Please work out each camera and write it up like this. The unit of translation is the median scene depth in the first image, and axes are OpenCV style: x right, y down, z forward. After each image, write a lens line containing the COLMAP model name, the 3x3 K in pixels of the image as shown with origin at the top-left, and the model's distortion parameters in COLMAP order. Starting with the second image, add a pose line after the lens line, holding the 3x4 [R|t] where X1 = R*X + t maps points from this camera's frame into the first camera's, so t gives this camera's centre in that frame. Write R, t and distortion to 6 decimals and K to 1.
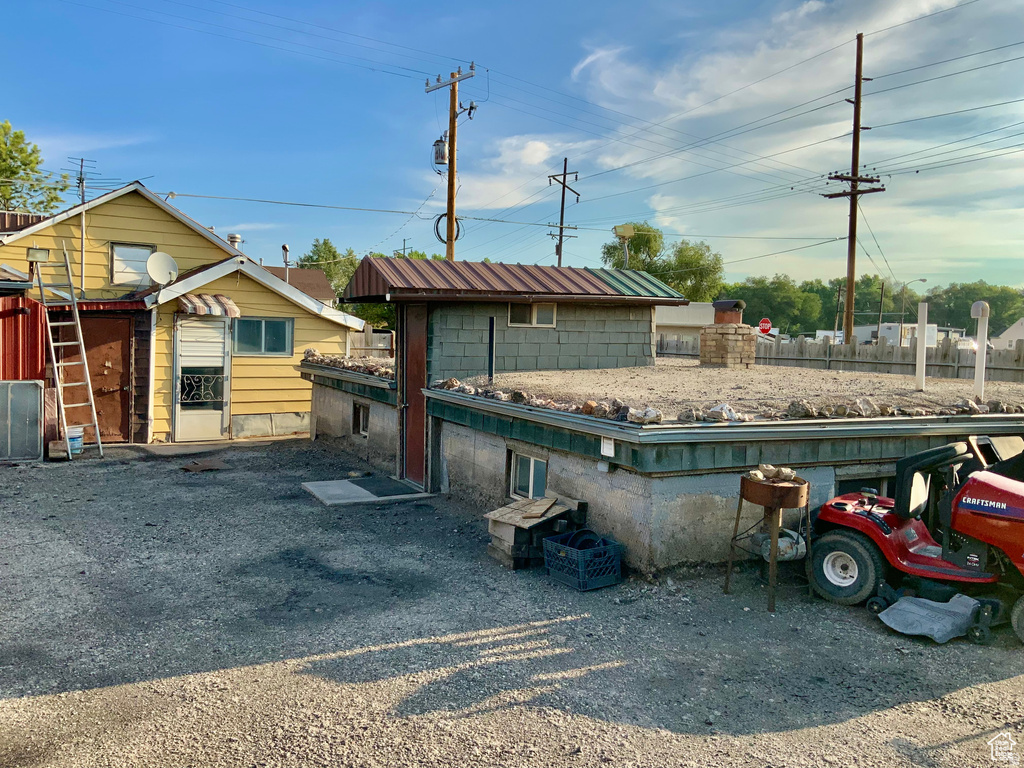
lens RADIAL K [[848.3, 0, 517.2], [0, 848.3, 382.1], [0, 0, 1]] dist [0.079765, -0.149201]
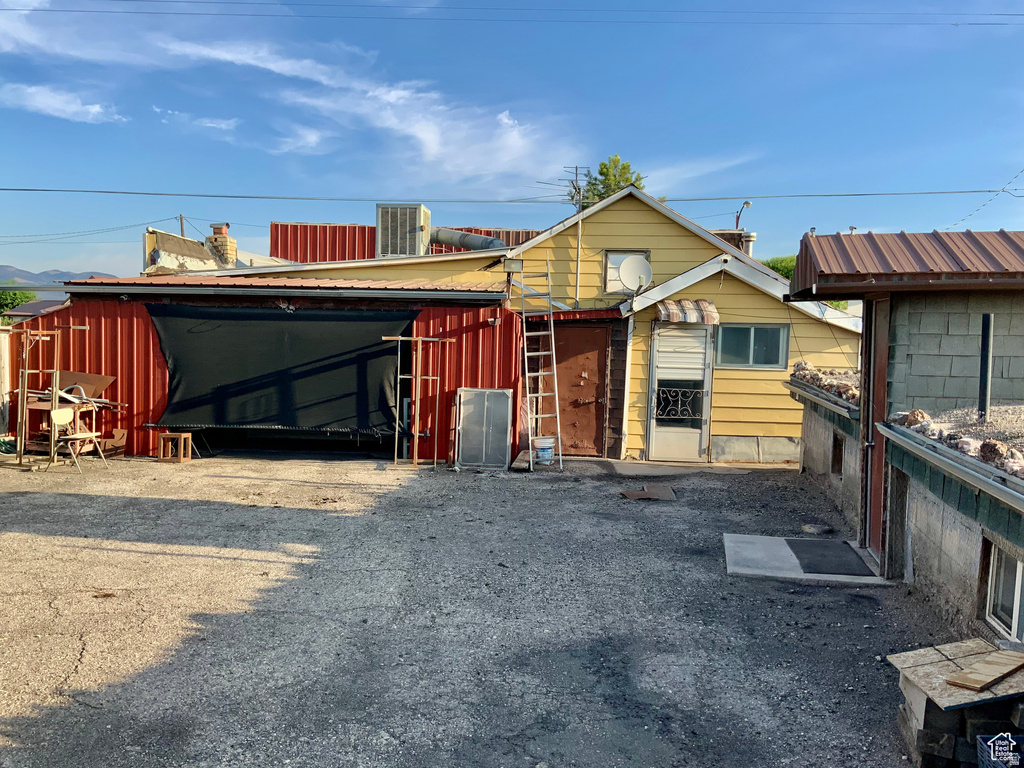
lens RADIAL K [[848.3, 0, 504.4], [0, 848.3, 381.6], [0, 0, 1]] dist [0.079765, -0.149201]
pose [[0.771071, 0.027253, -0.636166, 0.068117], [-0.034979, 0.999388, 0.000416, -0.011095], [0.635788, 0.021932, 0.771552, 0.210930]]
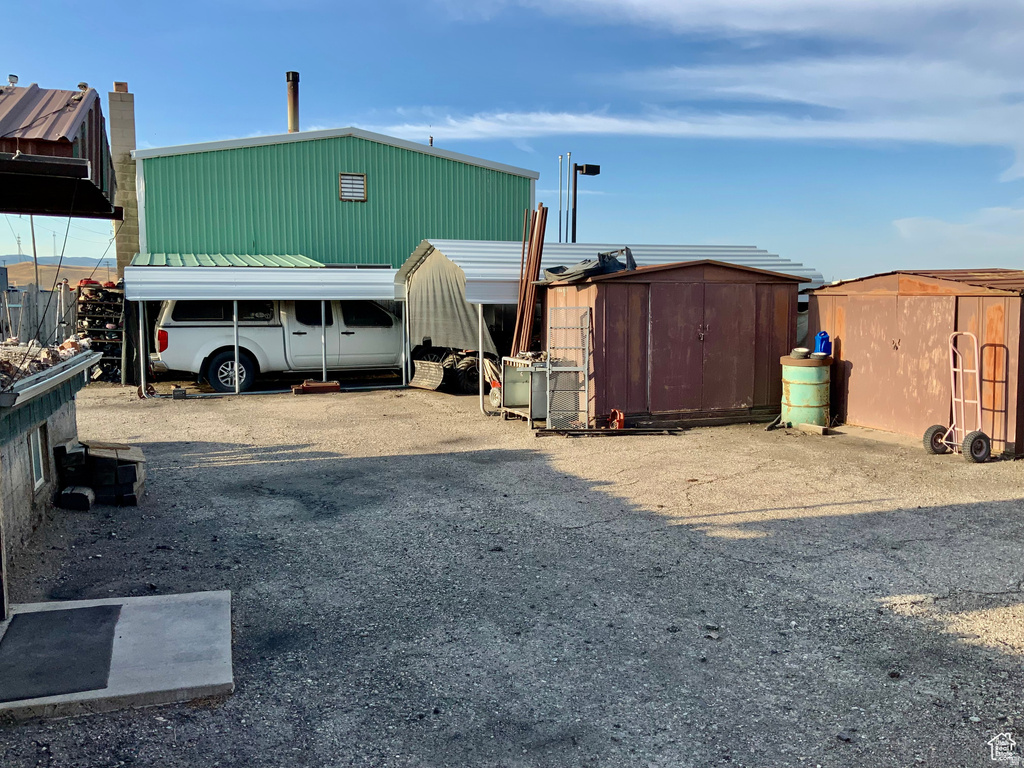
lens RADIAL K [[848.3, 0, 511.6], [0, 848.3, 382.7], [0, 0, 1]] dist [0.079765, -0.149201]
pose [[-0.989564, -0.039205, 0.138659, -0.325506], [-0.017723, 0.988084, 0.152892, -0.054476], [-0.143001, 0.148839, -0.978467, 1.036896]]
